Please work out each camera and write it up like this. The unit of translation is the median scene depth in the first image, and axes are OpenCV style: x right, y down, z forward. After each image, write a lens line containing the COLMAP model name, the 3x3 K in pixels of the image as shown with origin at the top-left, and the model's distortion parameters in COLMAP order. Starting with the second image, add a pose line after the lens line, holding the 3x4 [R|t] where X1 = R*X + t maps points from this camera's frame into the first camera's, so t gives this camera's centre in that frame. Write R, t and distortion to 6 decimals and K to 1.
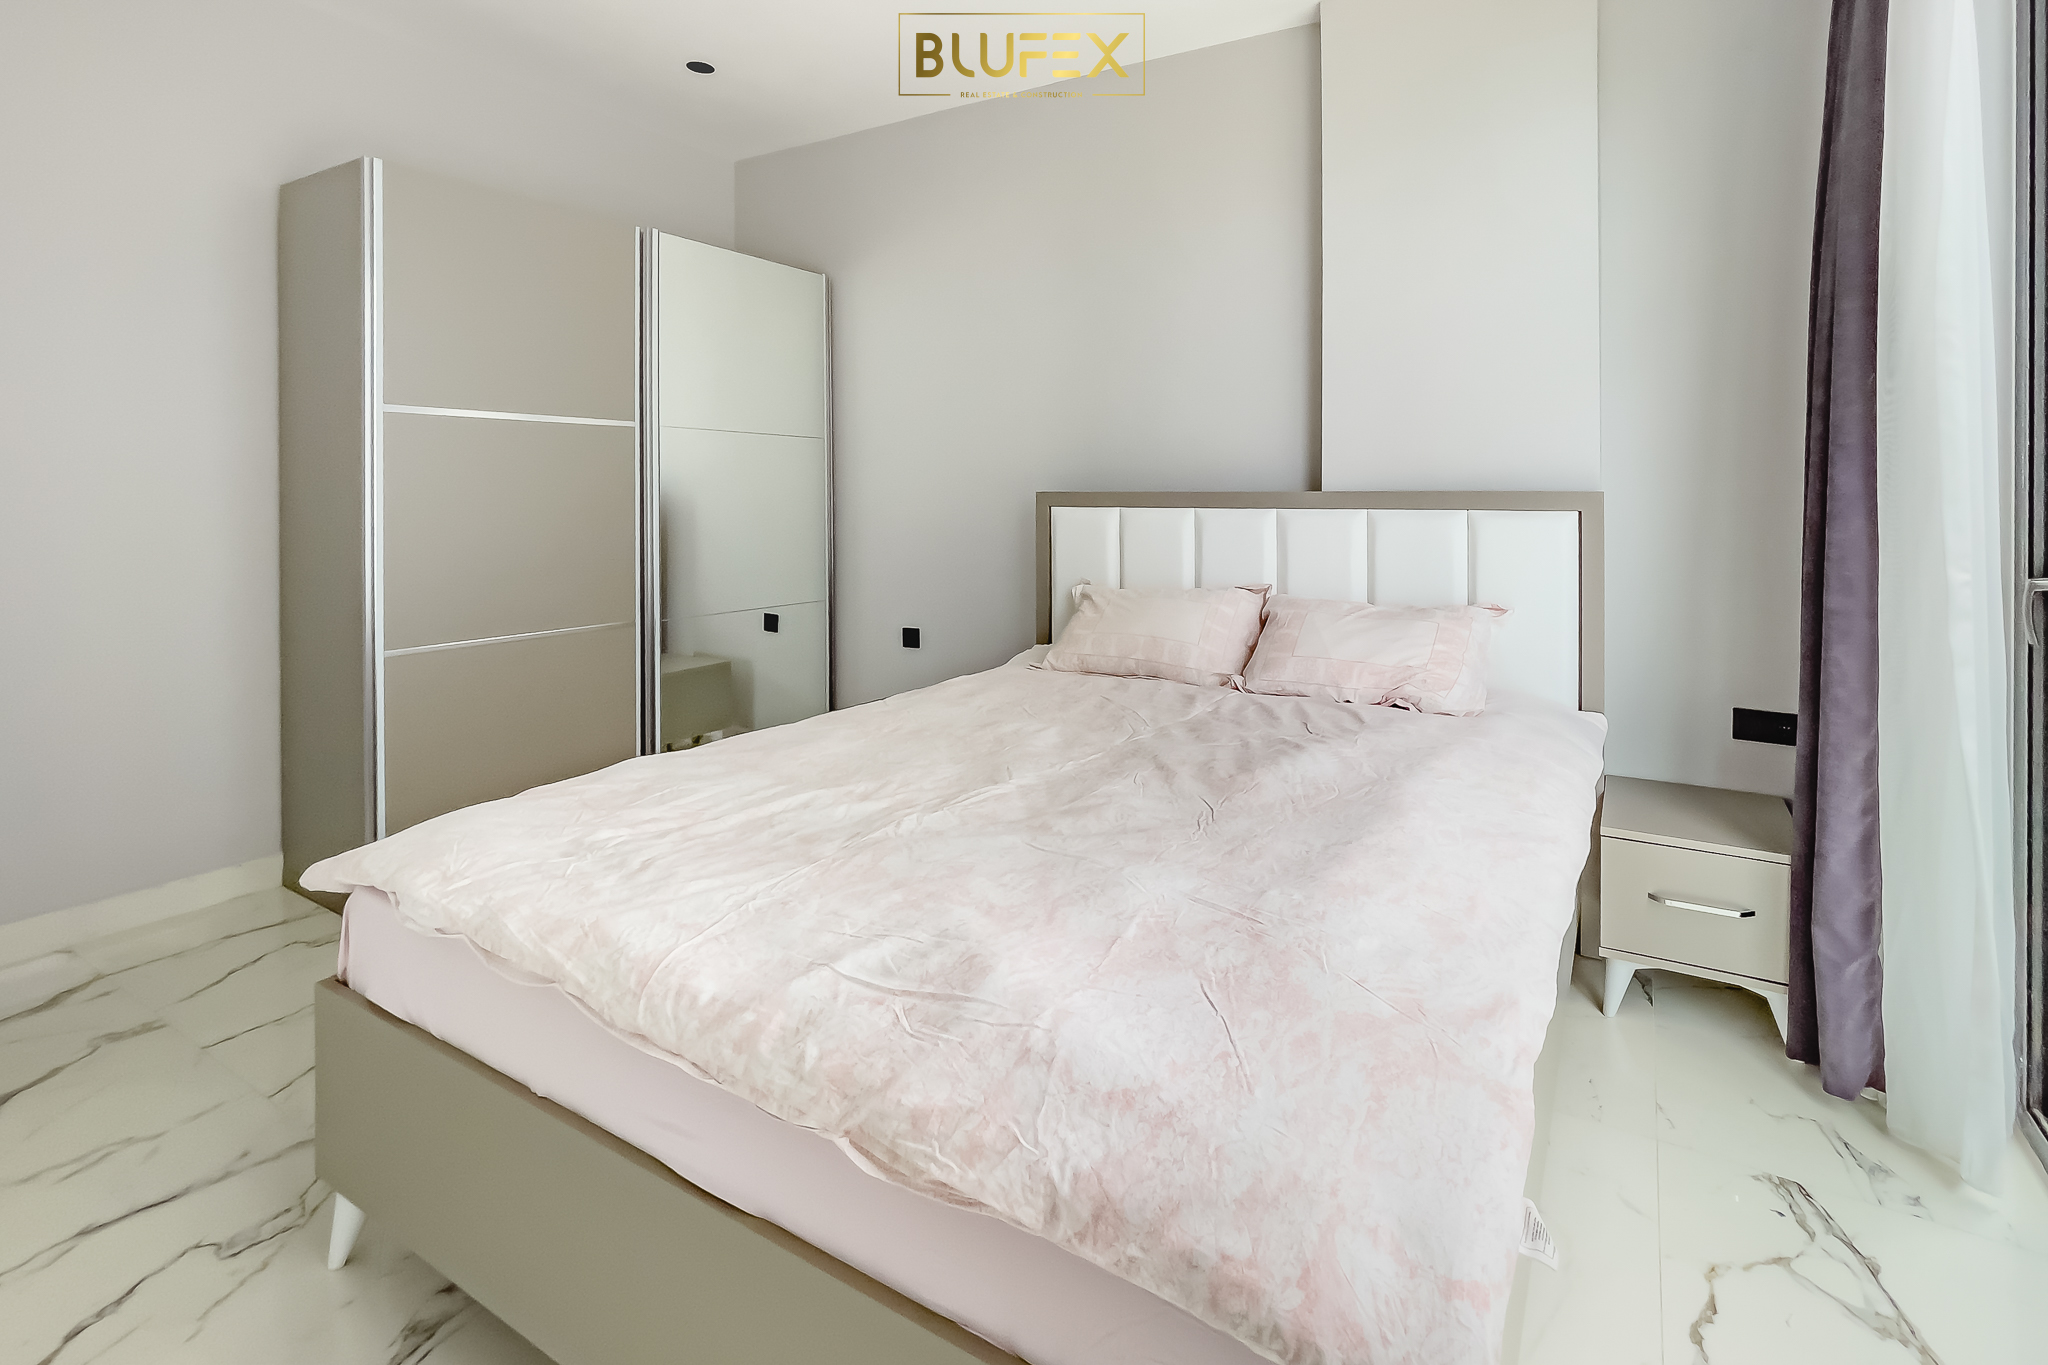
lens RADIAL K [[839.5, 0, 1024.0], [0, 839.5, 682.5], [0, 0, 1]] dist [-0.022451, 0.000013]
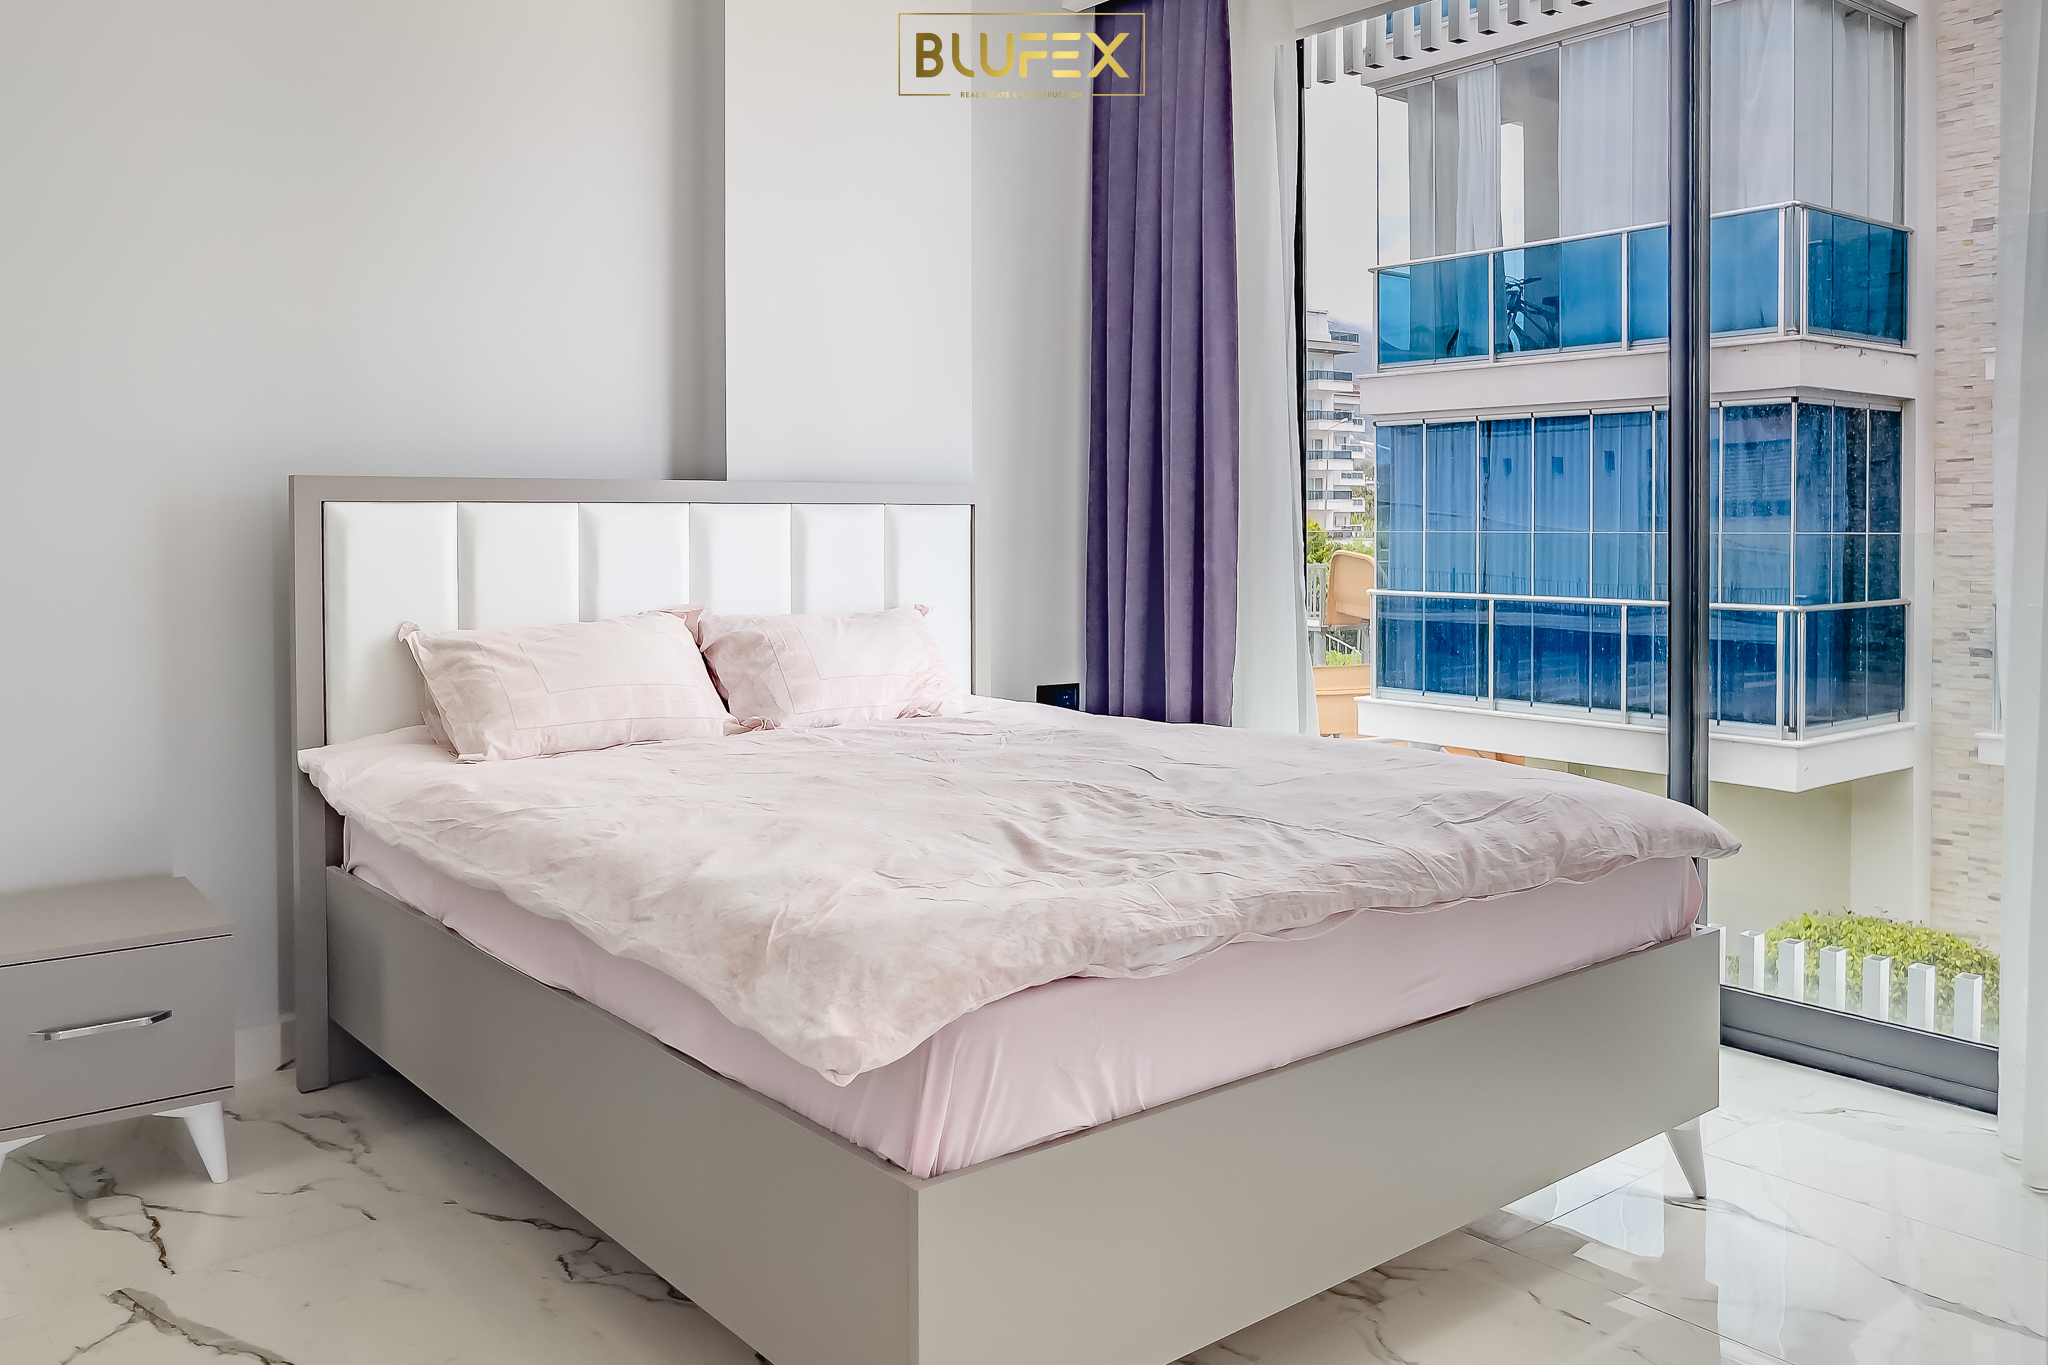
lens RADIAL K [[1618.4, 0, 1024.0], [0, 1618.4, 682.5], [0, 0, 1]] dist [0.002256, 0.005982]
pose [[0.394361, -0.101098, 0.913378, -0.952486], [0.188431, 0.981707, 0.027304, -0.032138], [-0.899430, 0.161341, 0.406196, 0.159994]]
